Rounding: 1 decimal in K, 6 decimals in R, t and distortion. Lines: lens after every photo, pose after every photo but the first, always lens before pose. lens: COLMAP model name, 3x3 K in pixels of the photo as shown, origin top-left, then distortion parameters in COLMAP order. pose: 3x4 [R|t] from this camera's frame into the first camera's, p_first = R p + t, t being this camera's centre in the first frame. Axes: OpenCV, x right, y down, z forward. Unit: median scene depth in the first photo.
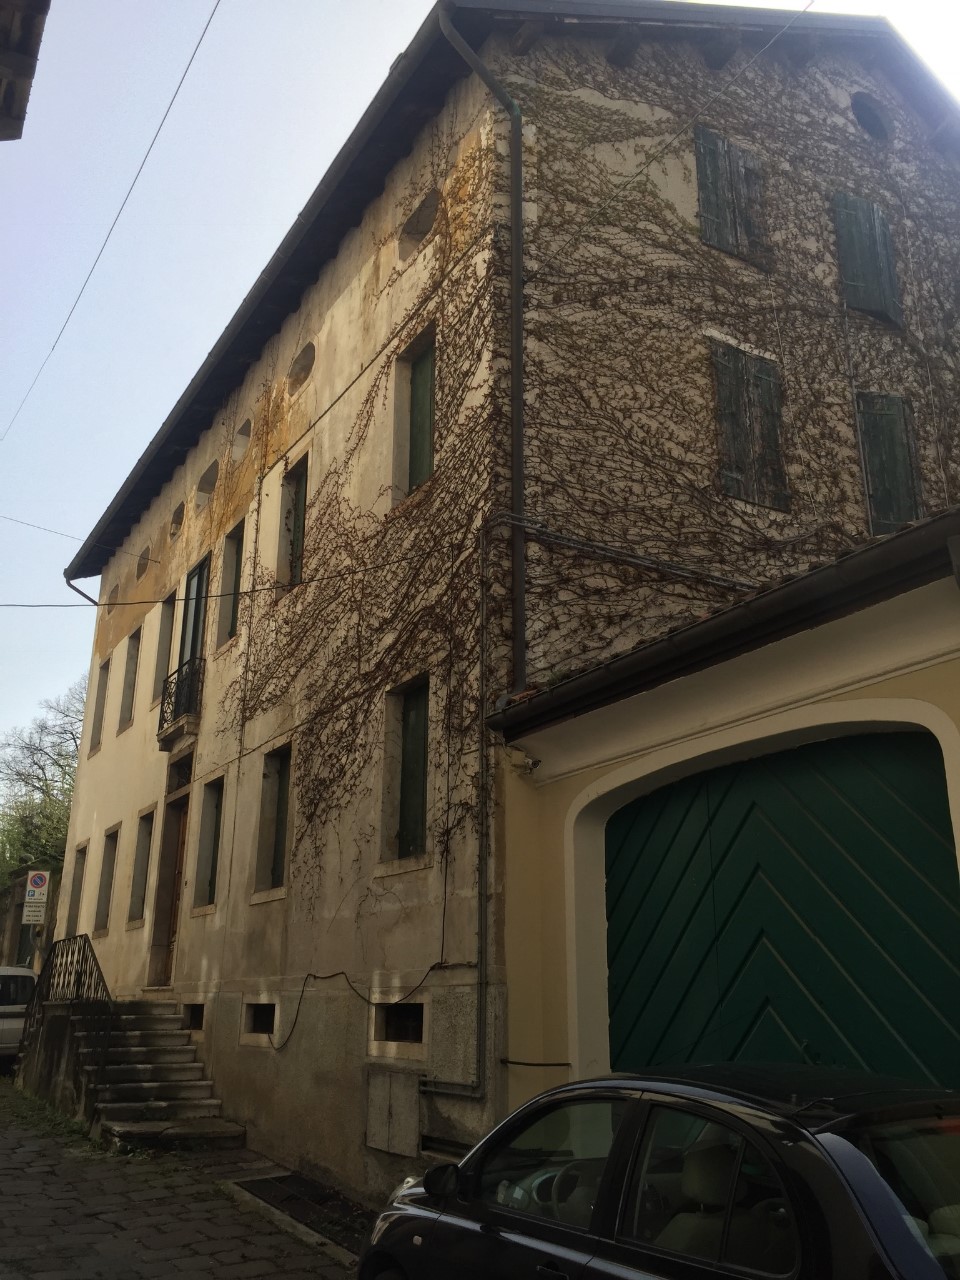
lens RADIAL K [[1079.8, 0, 494.5], [0, 1079.8, 643.2], [0, 0, 1]] dist [0.053428, -0.043261]
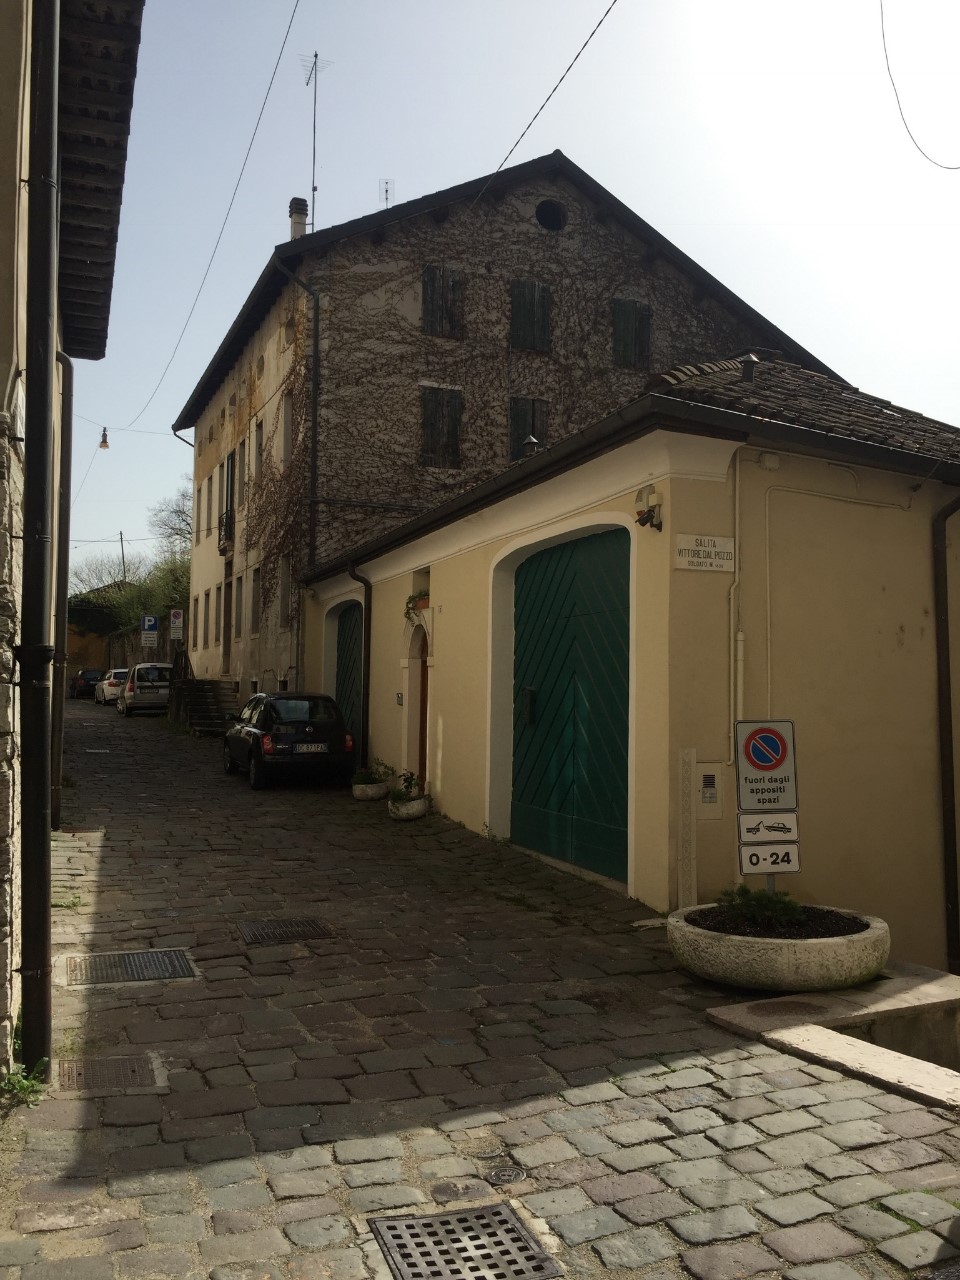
lens RADIAL K [[1079.8, 0, 502.2], [0, 1079.8, 628.9], [0, 0, 1]] dist [0.053428, -0.043261]
pose [[0.990439, 0.000063, -0.137954, 0.608982], [0.035526, 0.966156, 0.255501, -0.336027], [0.133301, -0.257959, 0.956916, -1.074356]]
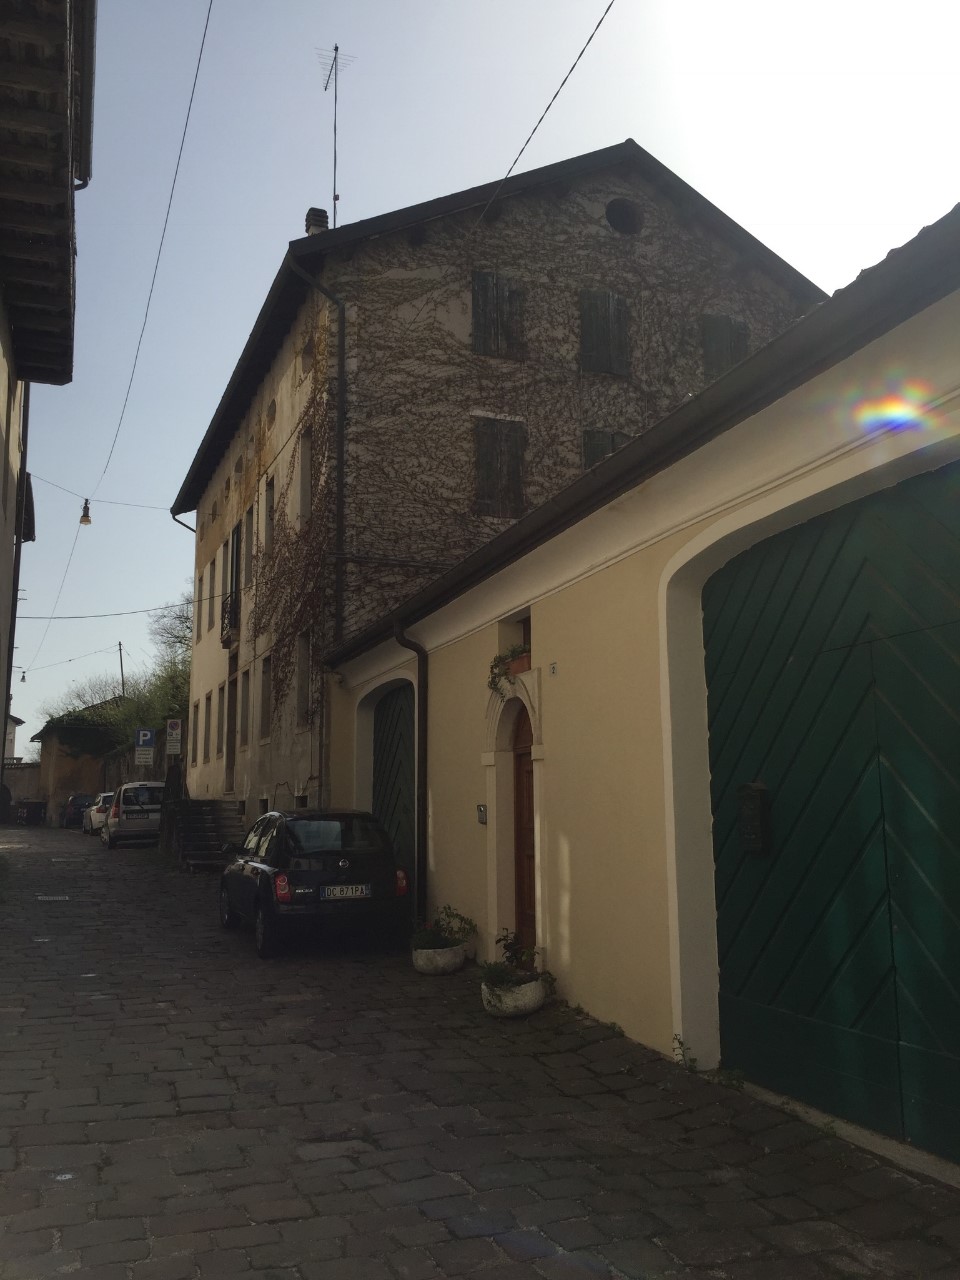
lens RADIAL K [[1079.8, 0, 498.2], [0, 1079.8, 632.3], [0, 0, 1]] dist [0.053428, -0.043261]
pose [[0.988023, -0.039887, -0.149060, 0.444123], [0.062691, 0.986456, 0.151575, -0.189724], [0.140995, -0.159105, 0.977142, -0.656902]]
